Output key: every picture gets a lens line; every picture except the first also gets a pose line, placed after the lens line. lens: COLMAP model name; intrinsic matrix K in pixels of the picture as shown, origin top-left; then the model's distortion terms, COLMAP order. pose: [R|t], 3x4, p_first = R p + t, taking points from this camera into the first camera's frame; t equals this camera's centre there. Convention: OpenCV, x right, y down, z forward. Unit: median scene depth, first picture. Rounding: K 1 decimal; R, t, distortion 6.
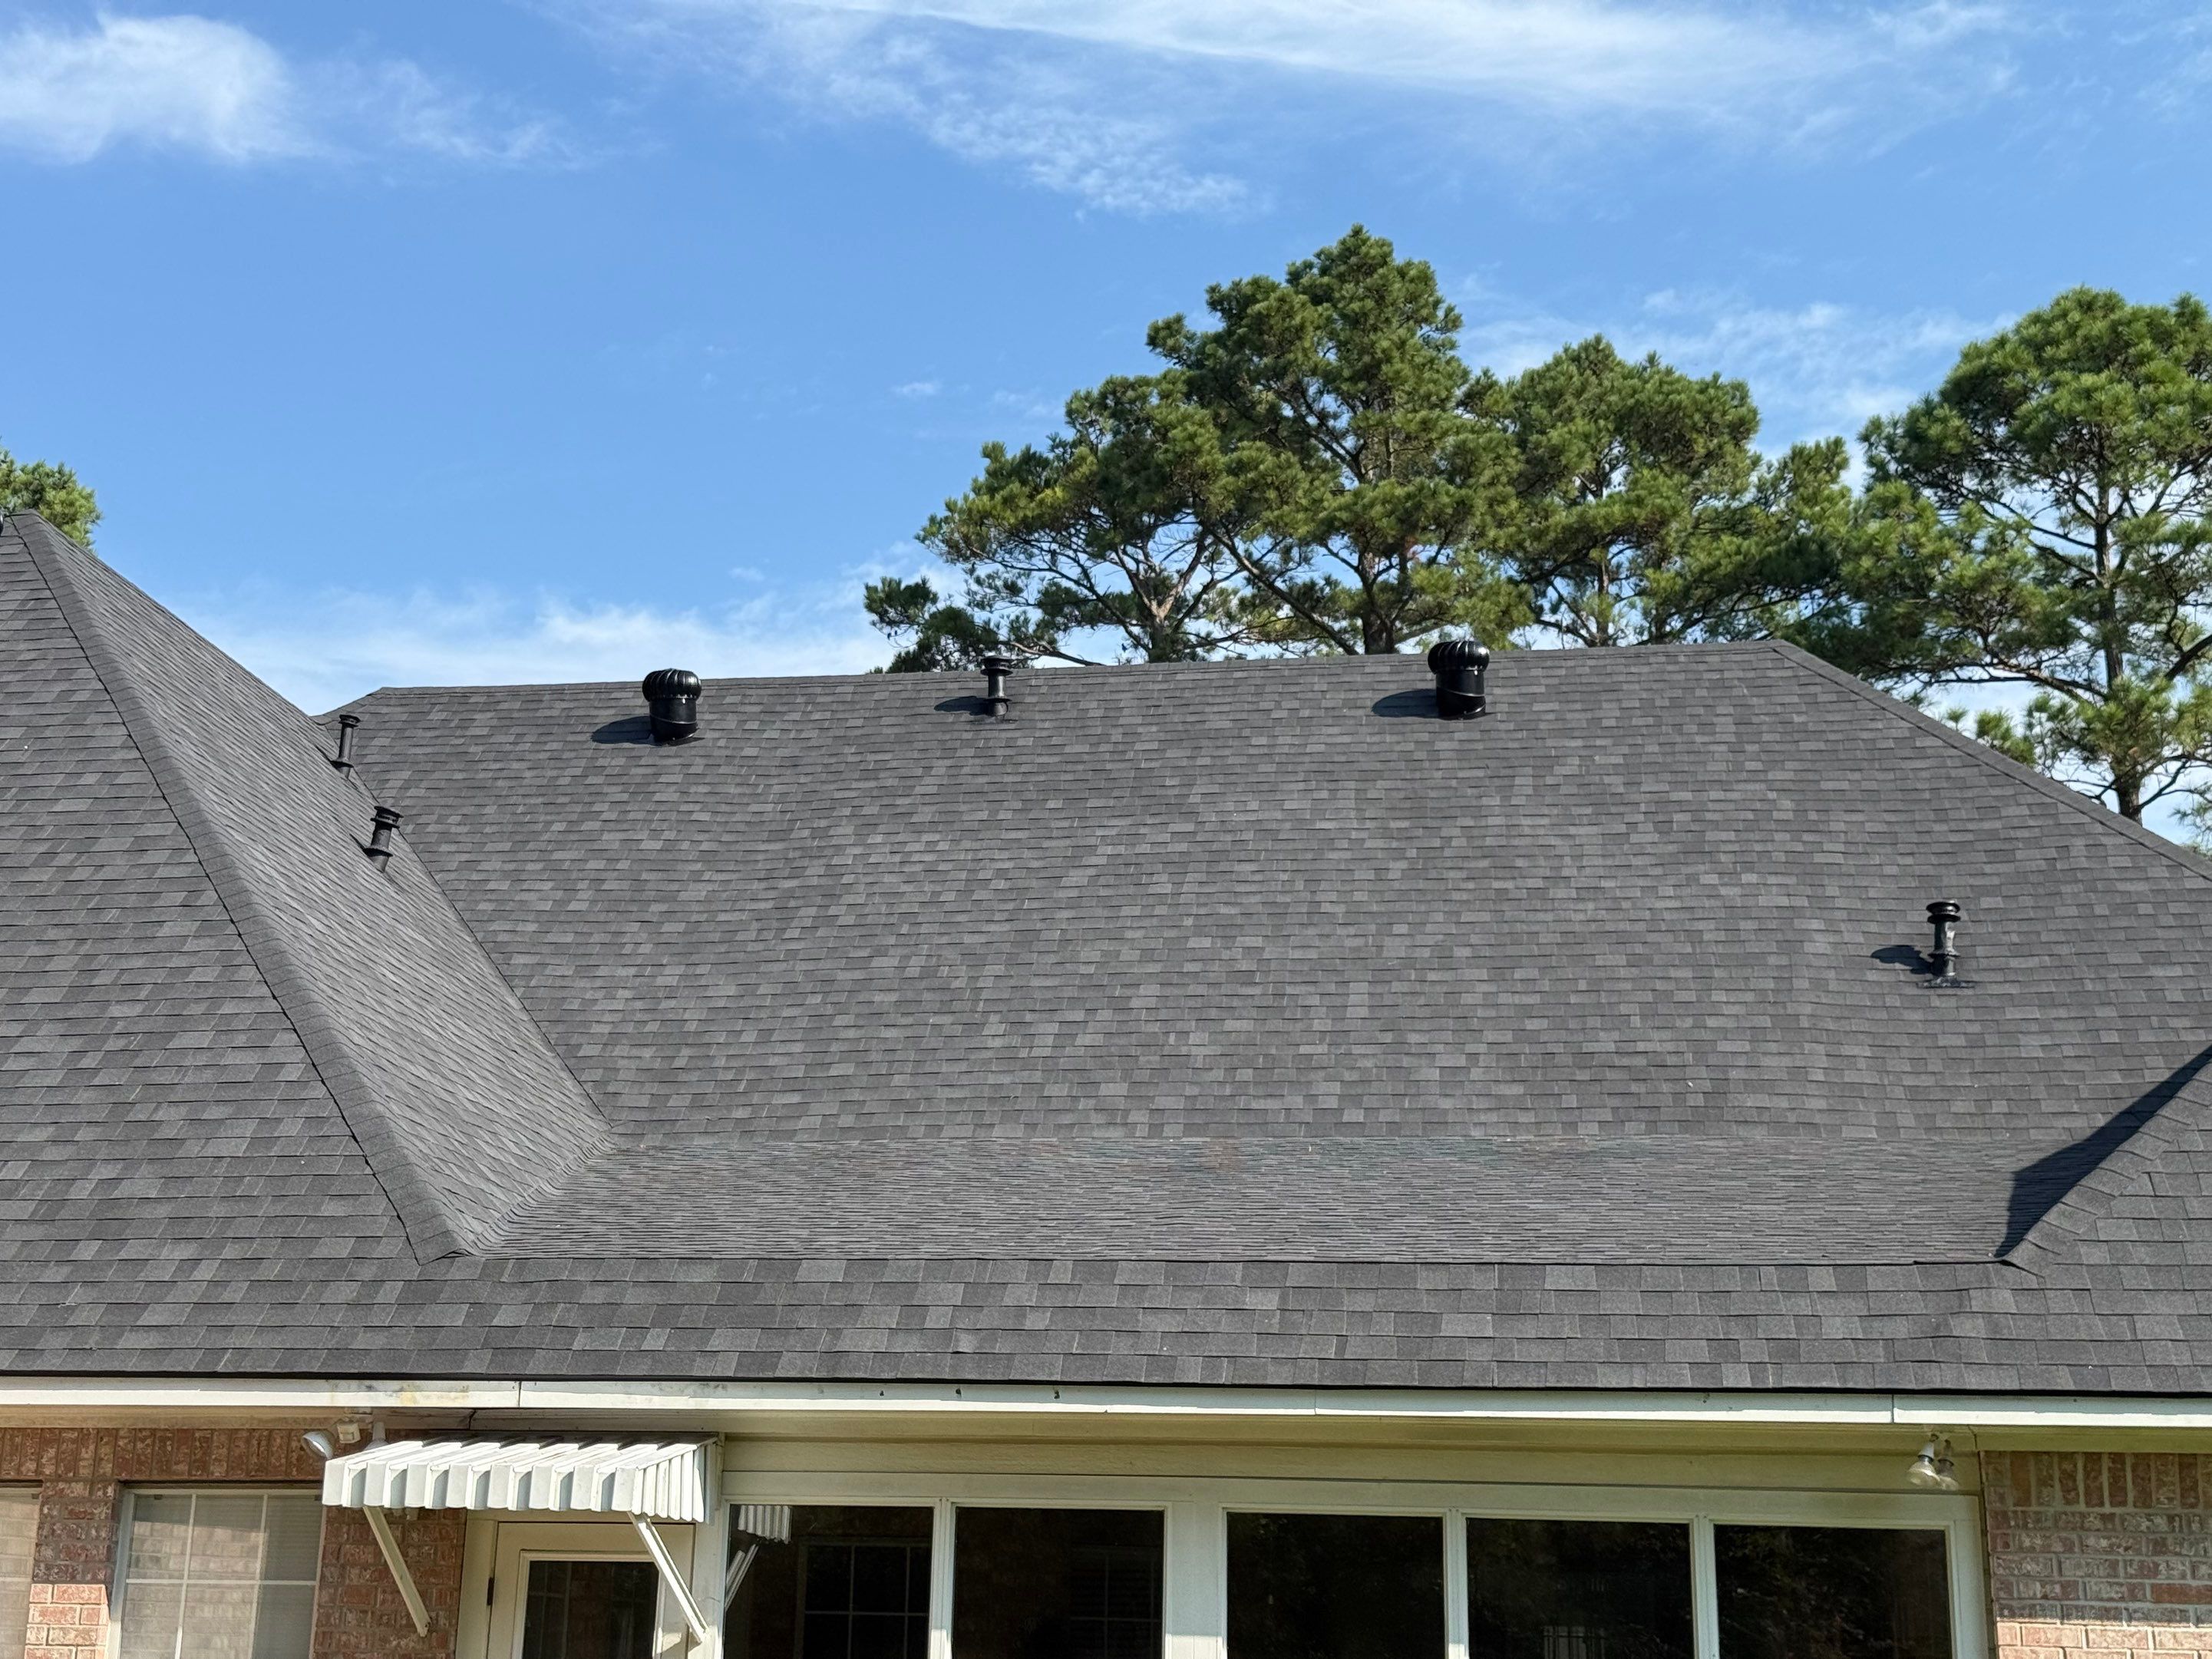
lens RADIAL K [[3091.6, 0, 1076.0], [0, 3091.6, 831.9], [0, 0, 1]] dist [0.173149, -0.297033]
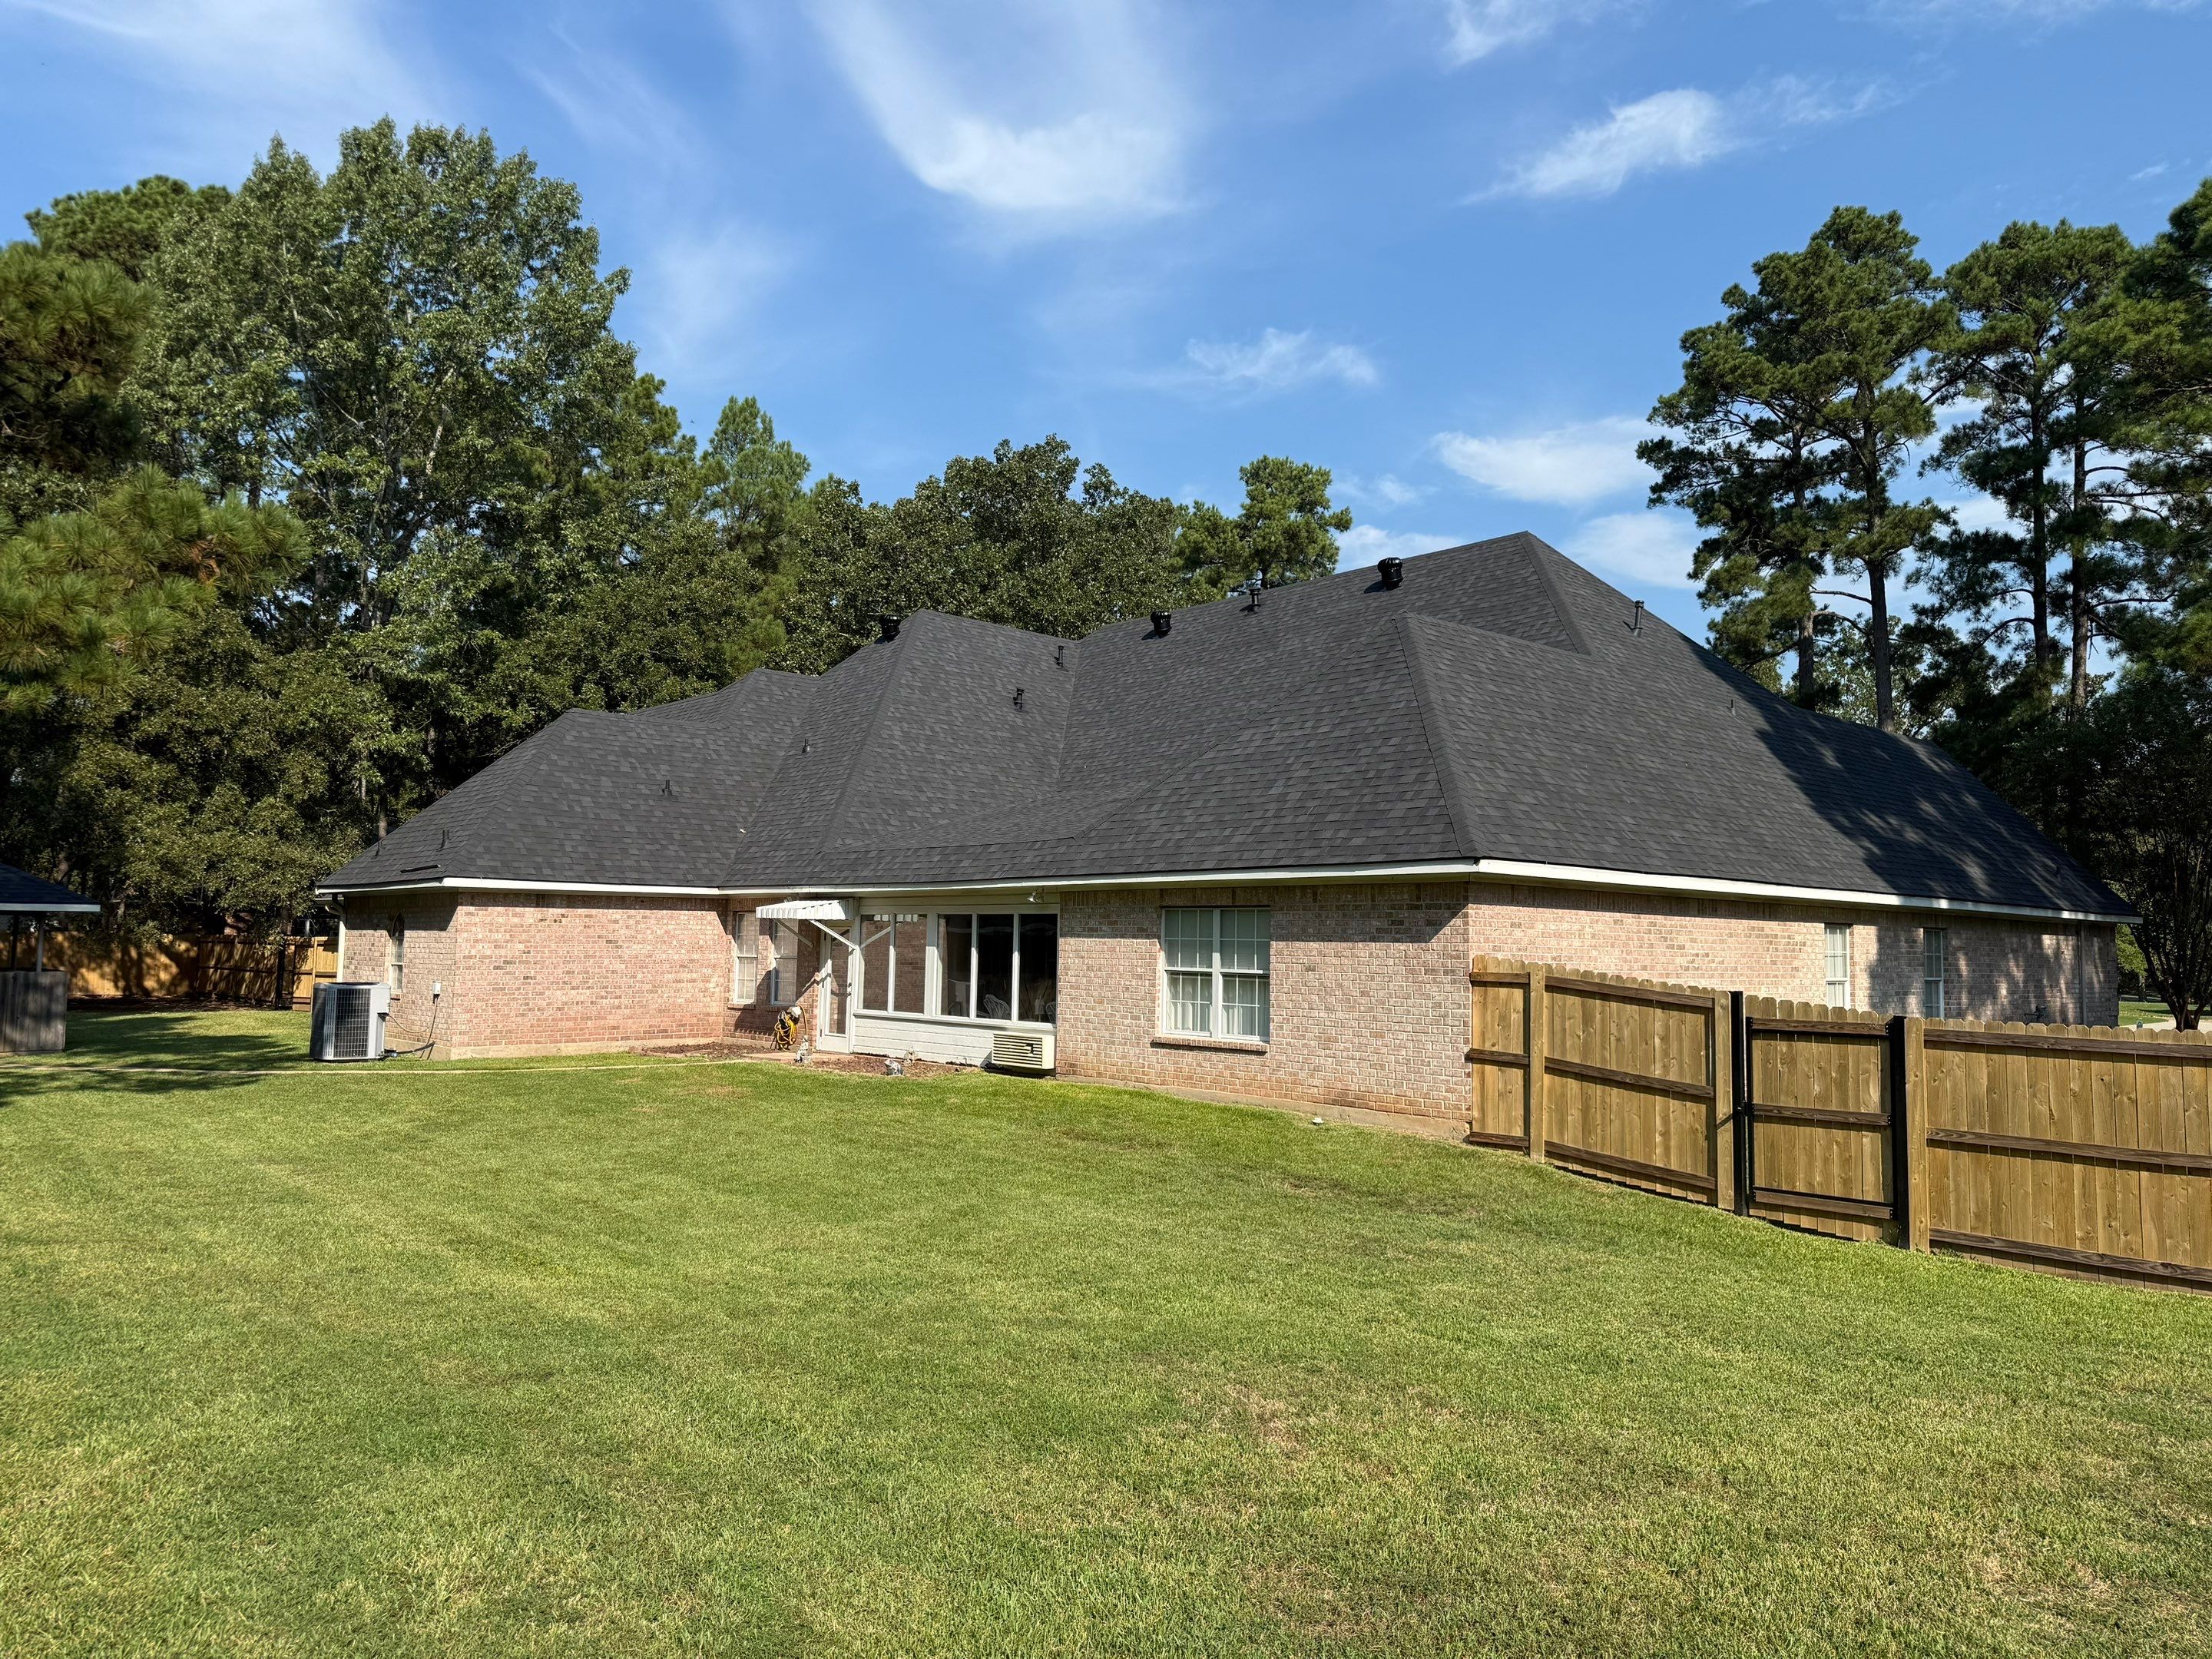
lens RADIAL K [[1544.0, 0, 1072.5], [0, 1544.0, 835.4], [0, 0, 1]] dist [0.075833, -0.114038]
pose [[0.779977, -0.055735, -0.623321, 0.322487], [0.165888, 0.978809, 0.120058, -0.016283], [0.603421, -0.197044, 0.772695, -0.072784]]
